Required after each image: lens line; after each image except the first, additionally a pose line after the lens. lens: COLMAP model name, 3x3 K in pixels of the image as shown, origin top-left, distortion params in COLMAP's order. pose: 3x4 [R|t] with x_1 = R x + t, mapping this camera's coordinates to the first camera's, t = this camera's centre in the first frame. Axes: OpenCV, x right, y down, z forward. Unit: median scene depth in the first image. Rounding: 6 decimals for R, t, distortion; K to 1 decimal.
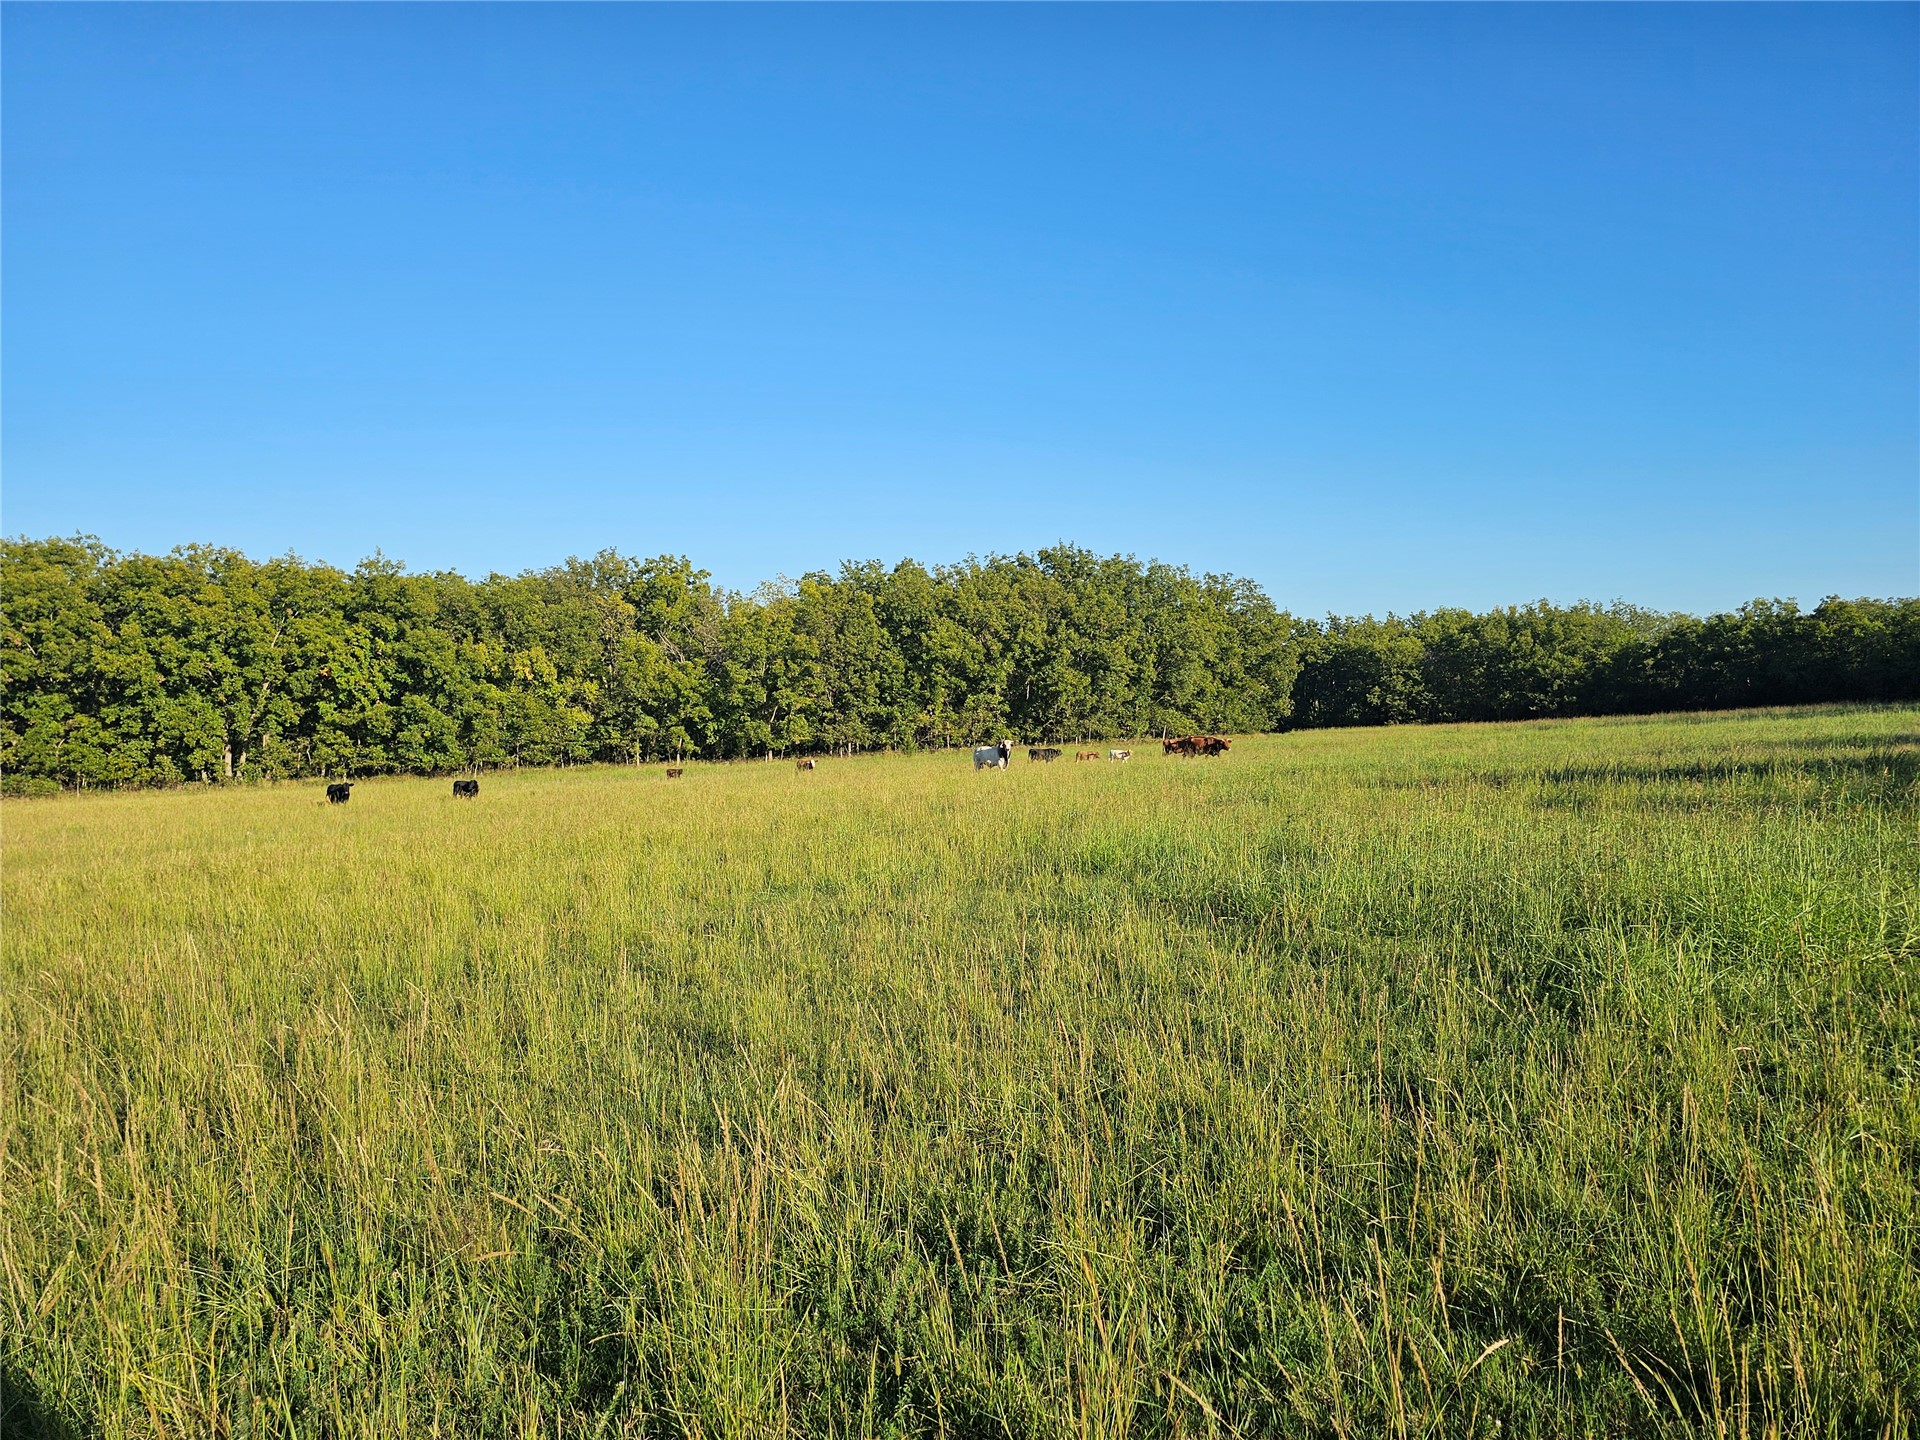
lens RADIAL K [[1263.8, 0, 959.4], [0, 1263.8, 717.2], [0, 0, 1]] dist [0.009432, -0.027068]
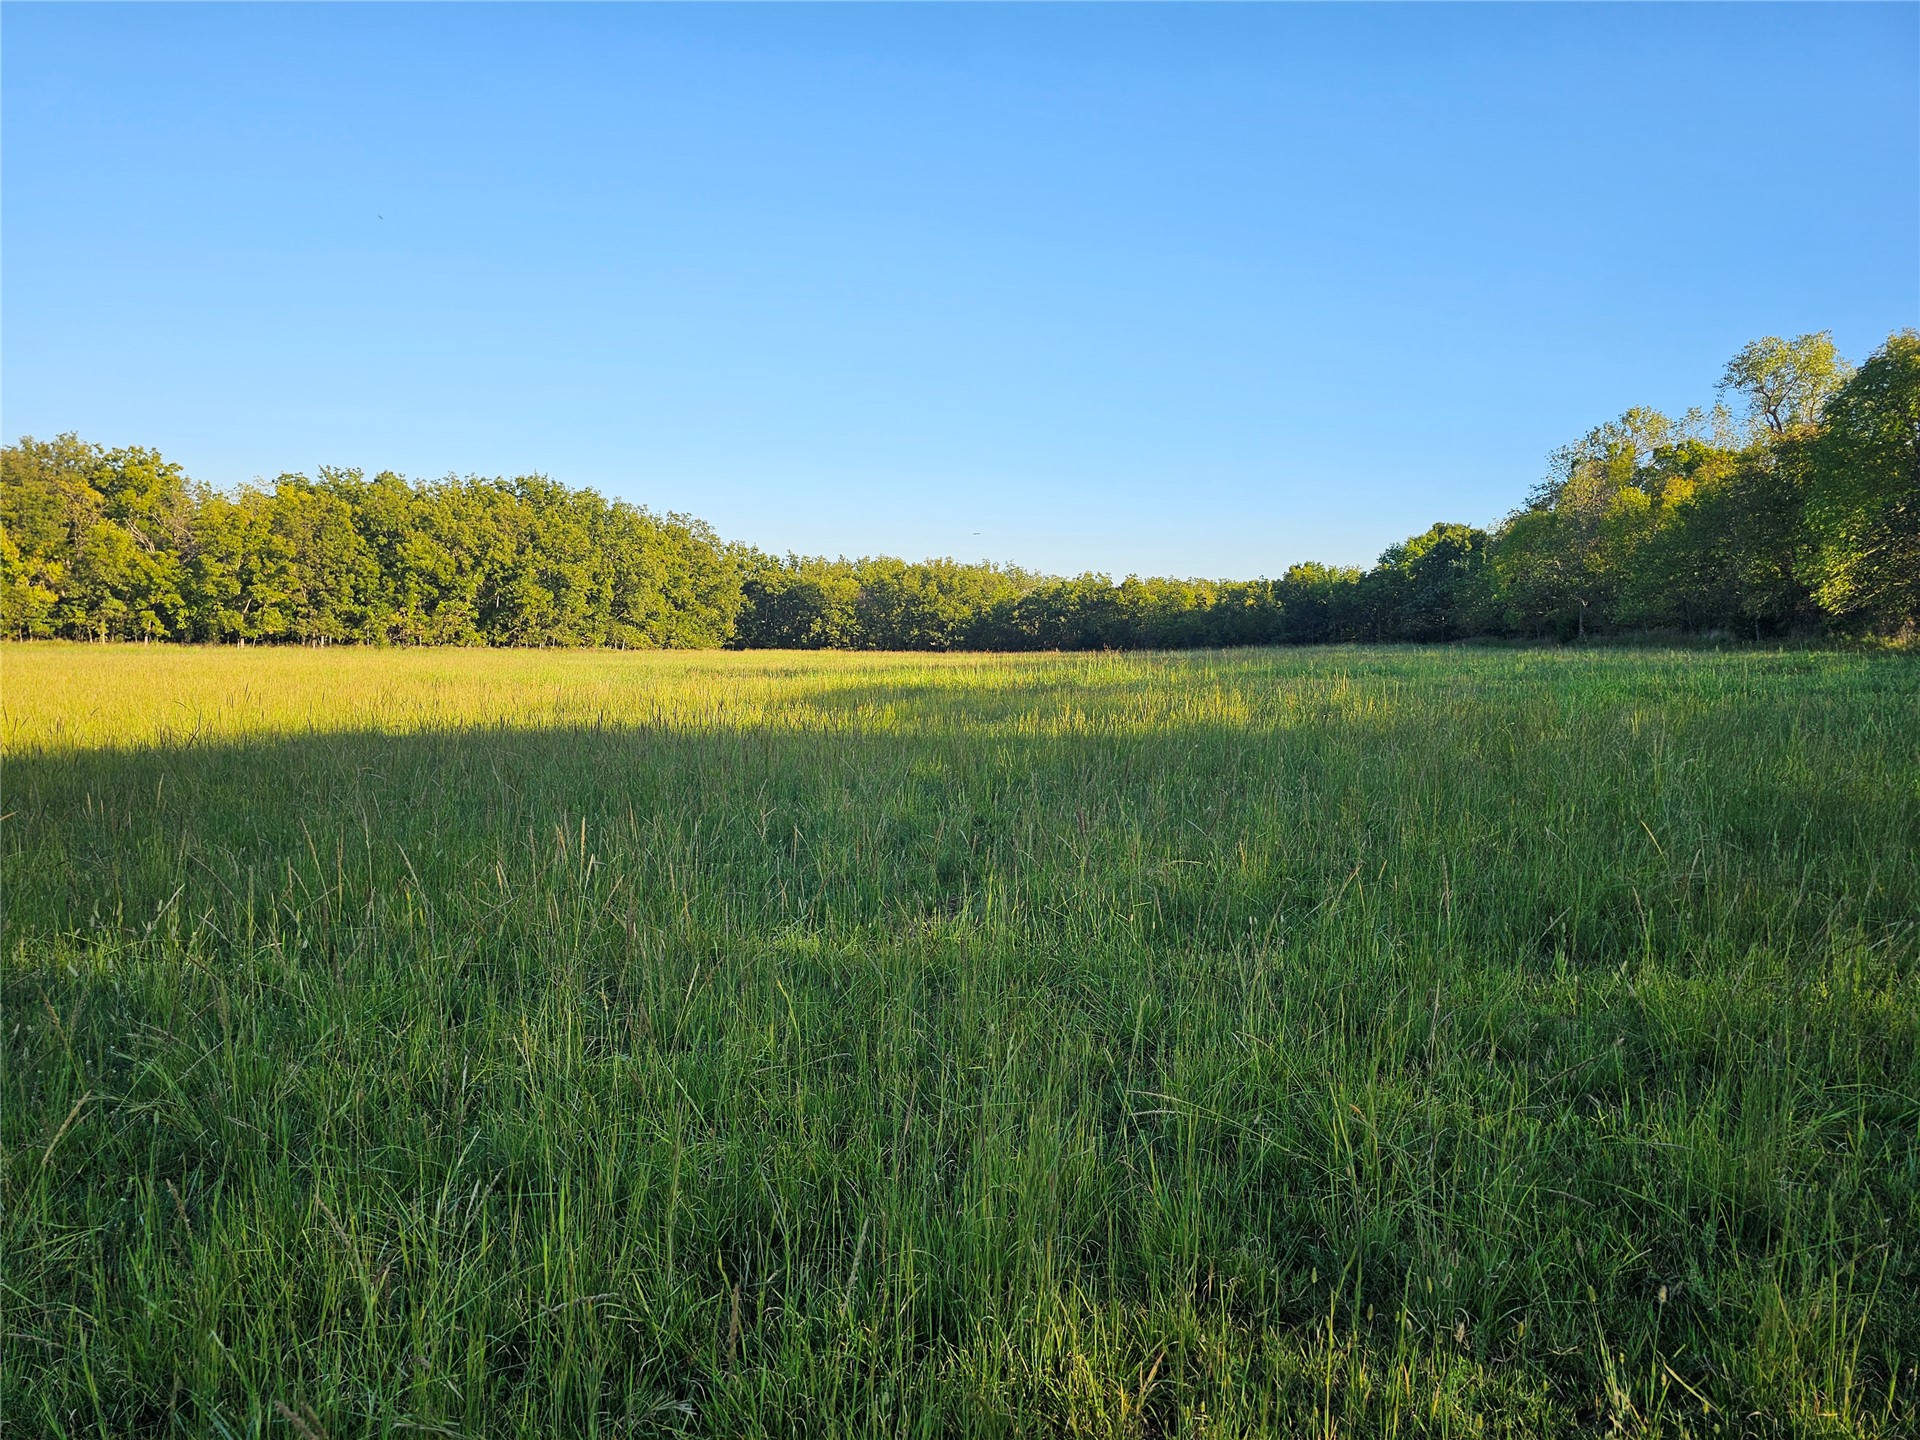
lens RADIAL K [[1263.8, 0, 976.6], [0, 1263.8, 715.4], [0, 0, 1]] dist [0.009432, -0.027068]
pose [[0.922303, 0.040366, 0.384354, 0.018821], [-0.064754, 0.996612, 0.050717, -0.003762], [-0.381005, -0.071665, 0.921792, -0.247596]]
